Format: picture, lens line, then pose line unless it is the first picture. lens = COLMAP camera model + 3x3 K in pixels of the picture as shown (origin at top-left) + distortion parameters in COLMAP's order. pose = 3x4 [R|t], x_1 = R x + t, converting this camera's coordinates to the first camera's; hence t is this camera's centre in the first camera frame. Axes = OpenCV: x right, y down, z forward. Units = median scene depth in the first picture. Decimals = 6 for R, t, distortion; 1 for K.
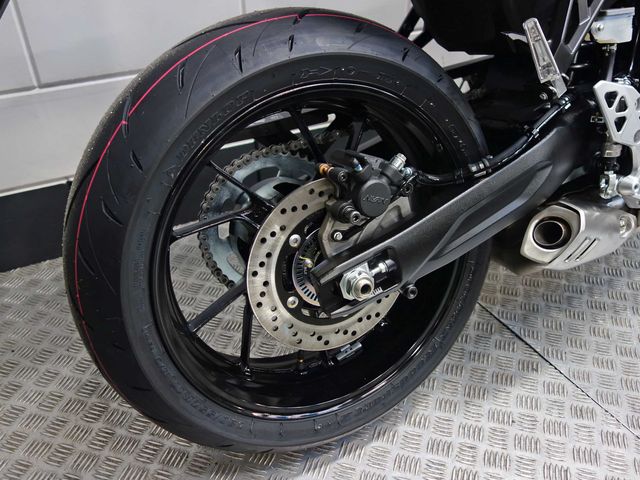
lens RADIAL K [[578.4, 0, 320.0], [0, 578.4, 240.0], [0, 0, 1]] dist [0.004828, 0.001654]
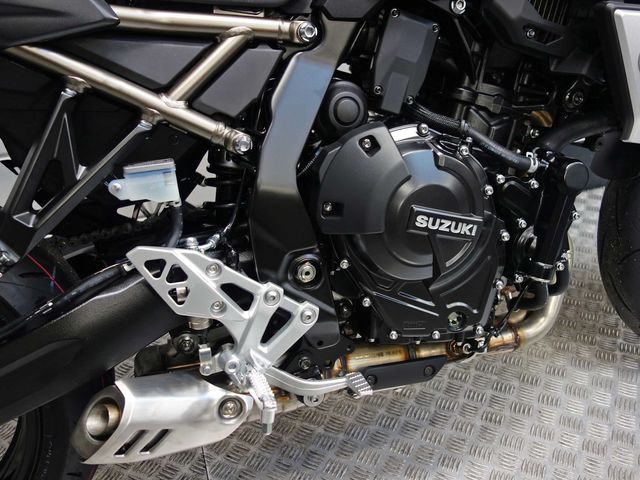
lens RADIAL K [[578.4, 0, 320.0], [0, 578.4, 240.0], [0, 0, 1]] dist [0.004828, 0.001654]
pose [[0.986888, 0.052871, -0.152500, 0.886099], [-0.061416, 0.996763, -0.051876, -0.264939], [0.149263, 0.060561, 0.986941, 0.238067]]
